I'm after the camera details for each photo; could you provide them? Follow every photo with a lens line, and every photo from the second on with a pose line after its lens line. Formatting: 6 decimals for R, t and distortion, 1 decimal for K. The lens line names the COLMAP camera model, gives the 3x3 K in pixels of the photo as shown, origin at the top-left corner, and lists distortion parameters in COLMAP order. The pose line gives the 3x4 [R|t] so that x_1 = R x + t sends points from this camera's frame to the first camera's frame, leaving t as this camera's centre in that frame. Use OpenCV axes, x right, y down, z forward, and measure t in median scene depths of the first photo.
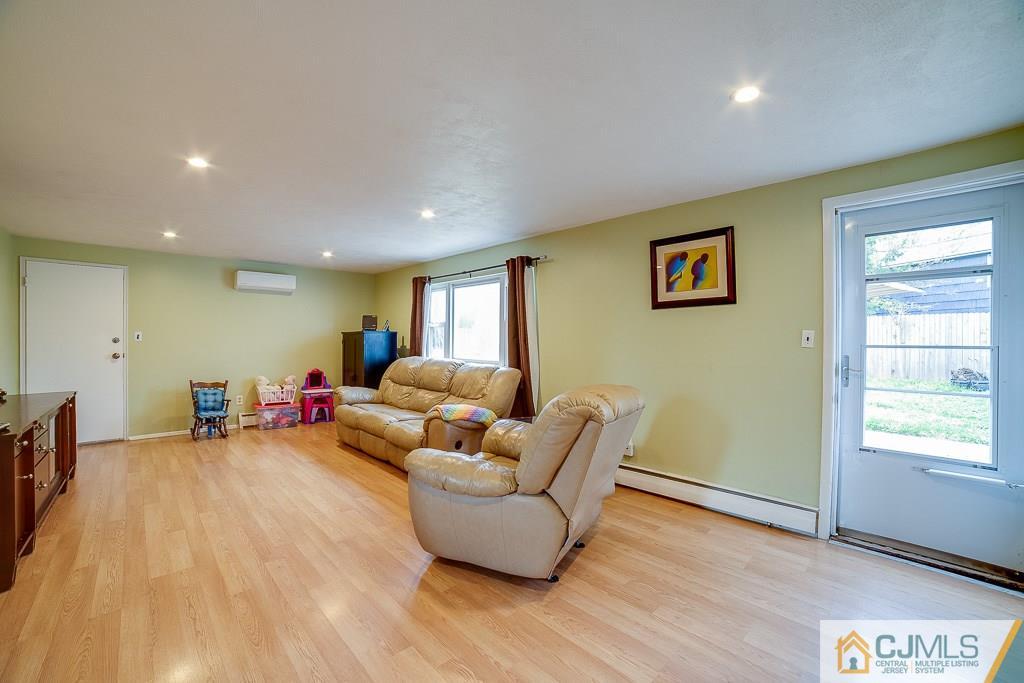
lens RADIAL K [[426.7, 0, 512.0], [0, 426.7, 341.5], [0, 0, 1]] dist [-0.106094, -0.000037]
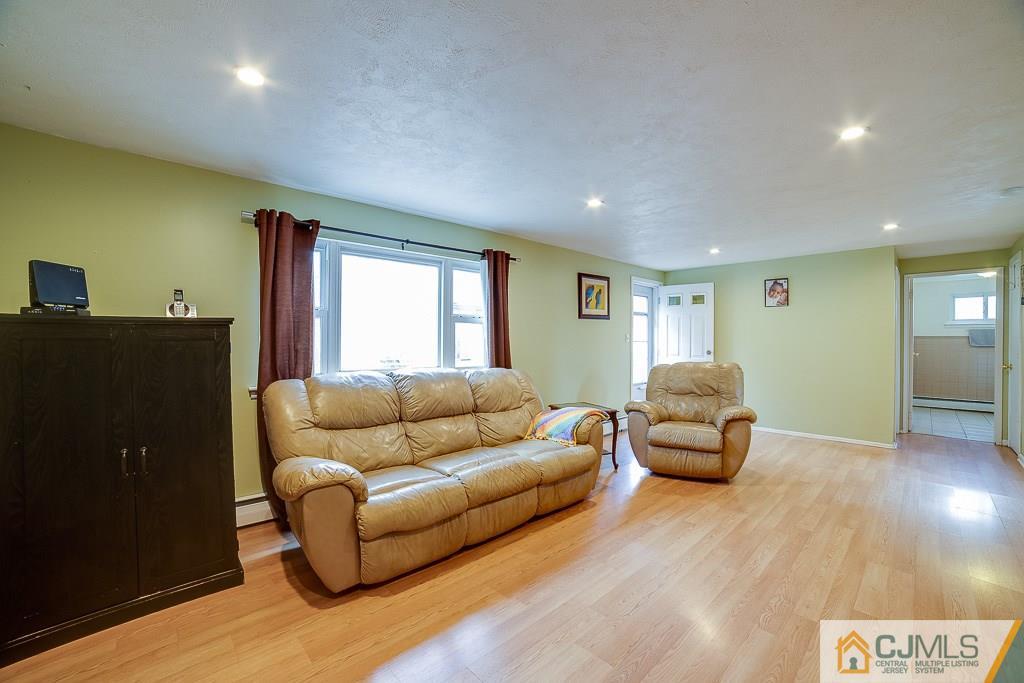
lens RADIAL K [[435.1, 0, 512.0], [0, 435.1, 341.5], [0, 0, 1]] dist [-0.088482, 0.000182]
pose [[-0.013506, -0.008364, 0.999874, -1.273450], [0.006983, 0.999940, 0.008459, -0.010985], [-0.999884, 0.007097, -0.013447, 1.336424]]
